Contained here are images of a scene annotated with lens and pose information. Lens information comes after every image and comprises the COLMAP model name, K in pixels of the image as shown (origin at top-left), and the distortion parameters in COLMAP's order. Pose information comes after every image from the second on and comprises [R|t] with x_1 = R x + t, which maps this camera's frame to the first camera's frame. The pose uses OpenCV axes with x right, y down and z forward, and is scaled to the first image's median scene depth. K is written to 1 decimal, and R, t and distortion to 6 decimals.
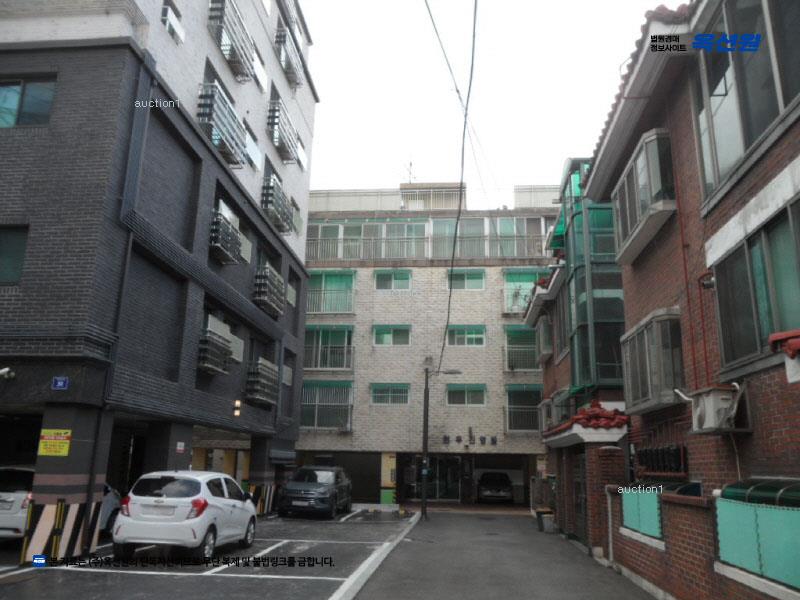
lens RADIAL K [[649.6, 0, 403.5], [0, 649.6, 298.0], [0, 0, 1]] dist [-0.025146, 0.004218]
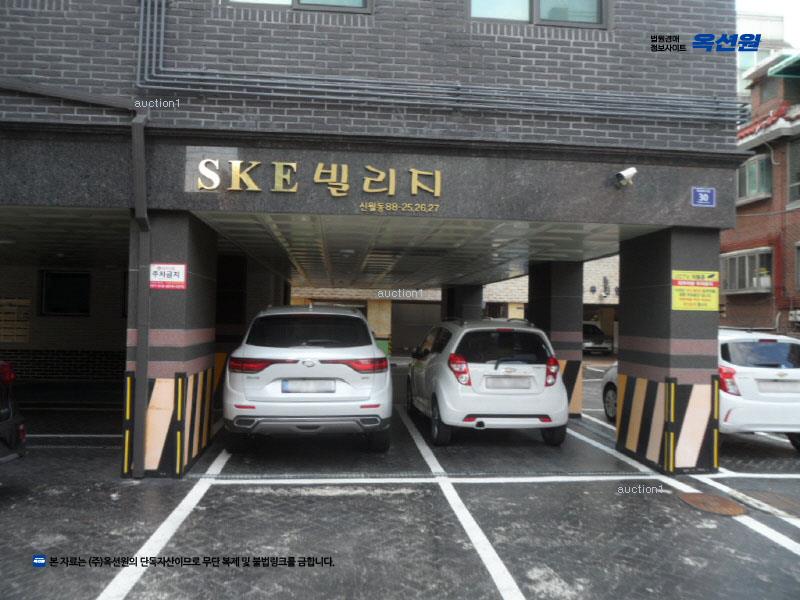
lens RADIAL K [[649.6, 0, 403.5], [0, 649.6, 298.0], [0, 0, 1]] dist [-0.025146, 0.004218]
pose [[0.983087, 0.006070, 0.183040, -0.604077], [-0.047237, 0.974038, 0.221402, 0.066872], [-0.176944, -0.226304, 0.957850, 0.282435]]
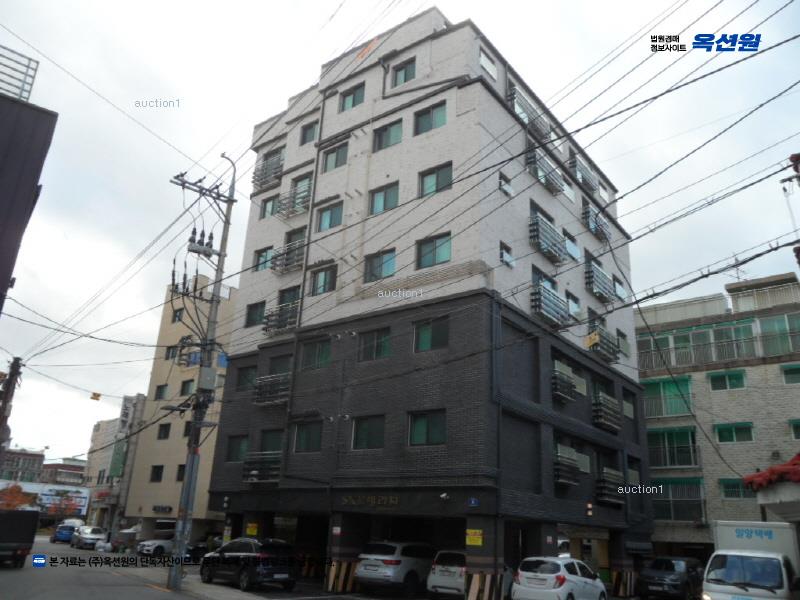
lens RADIAL K [[649.6, 0, 403.5], [0, 649.6, 298.0], [0, 0, 1]] dist [-0.025146, 0.004218]
pose [[0.844872, -0.165975, -0.508569, 0.187410], [0.101941, 0.983184, -0.151517, -0.105977], [0.525165, 0.076169, 0.847585, -0.402409]]
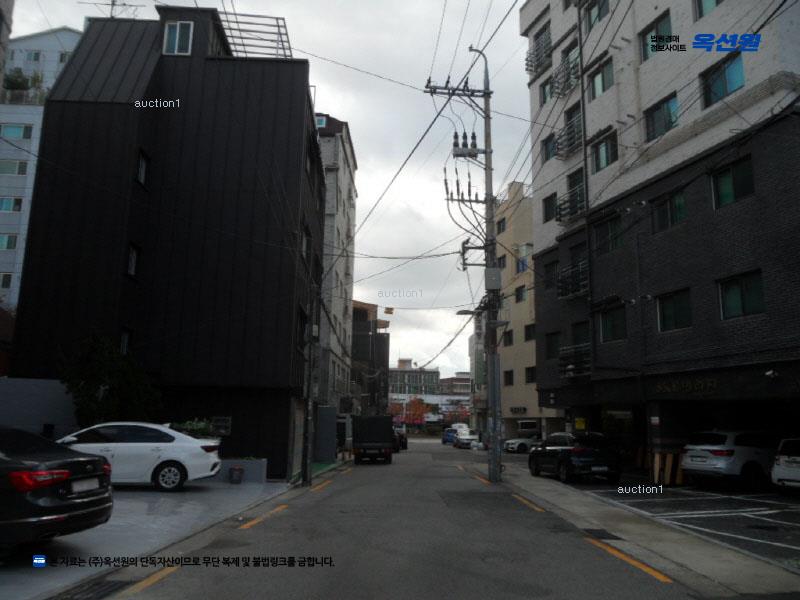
lens RADIAL K [[649.6, 0, 403.5], [0, 649.6, 298.0], [0, 0, 1]] dist [-0.025146, 0.004218]
pose [[0.414809, -0.185809, -0.890735, 0.236168], [0.218396, 0.970643, -0.100773, -0.055018], [0.883310, -0.152732, 0.443212, -0.227073]]
